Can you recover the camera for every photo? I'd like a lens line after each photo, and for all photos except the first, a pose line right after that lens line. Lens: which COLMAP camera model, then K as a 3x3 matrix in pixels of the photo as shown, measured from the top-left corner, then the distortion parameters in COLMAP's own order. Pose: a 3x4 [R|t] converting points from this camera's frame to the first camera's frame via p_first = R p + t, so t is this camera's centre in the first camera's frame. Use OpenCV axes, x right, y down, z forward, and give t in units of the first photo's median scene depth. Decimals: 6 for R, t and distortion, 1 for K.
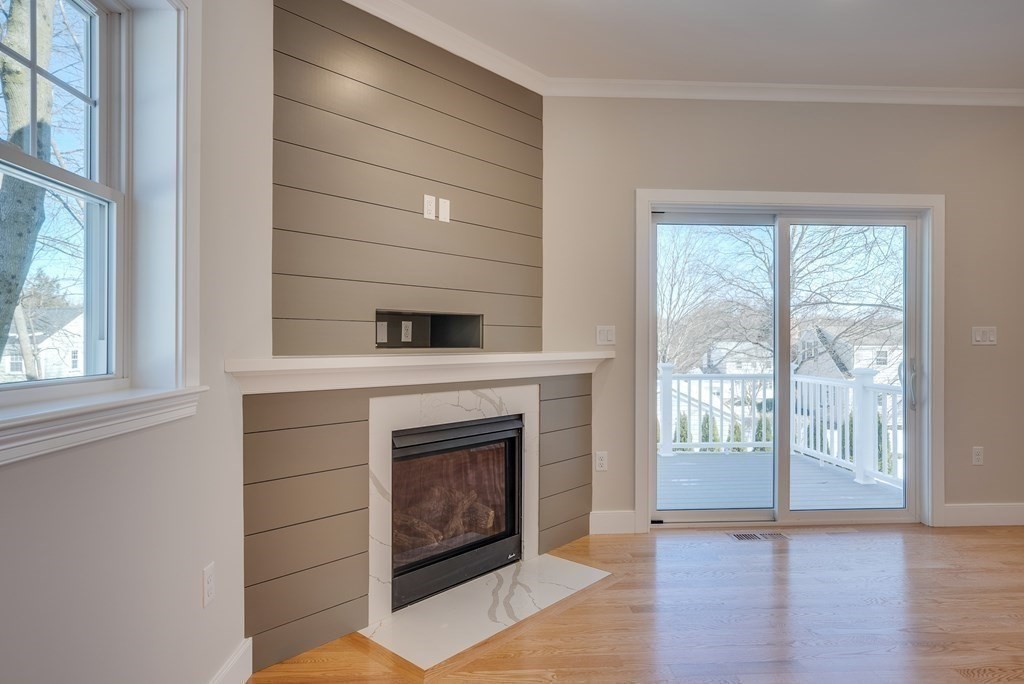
lens RADIAL K [[599.2, 0, 512.0], [0, 599.2, 342.0], [0, 0, 1]] dist [-0.001324, 0.000183]
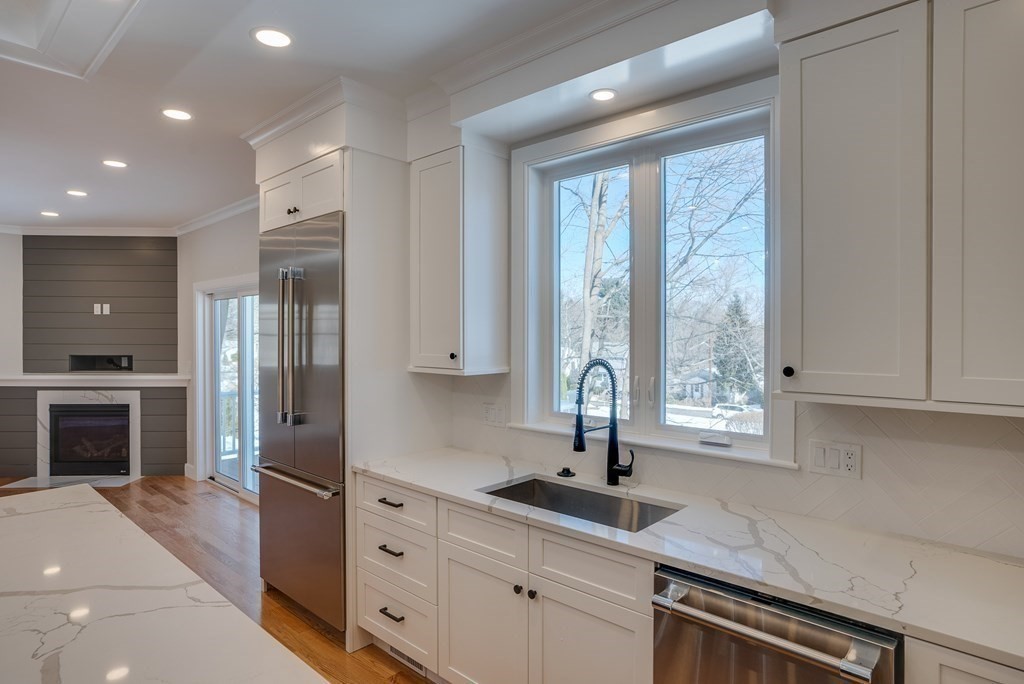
lens RADIAL K [[599.2, 0, 512.0], [0, 599.2, 342.0], [0, 0, 1]] dist [-0.001324, 0.000183]
pose [[0.692419, 0.006633, -0.721466, 2.518593], [-0.002378, 0.999973, 0.006911, -0.116624], [0.721492, -0.003070, 0.692416, 0.546412]]
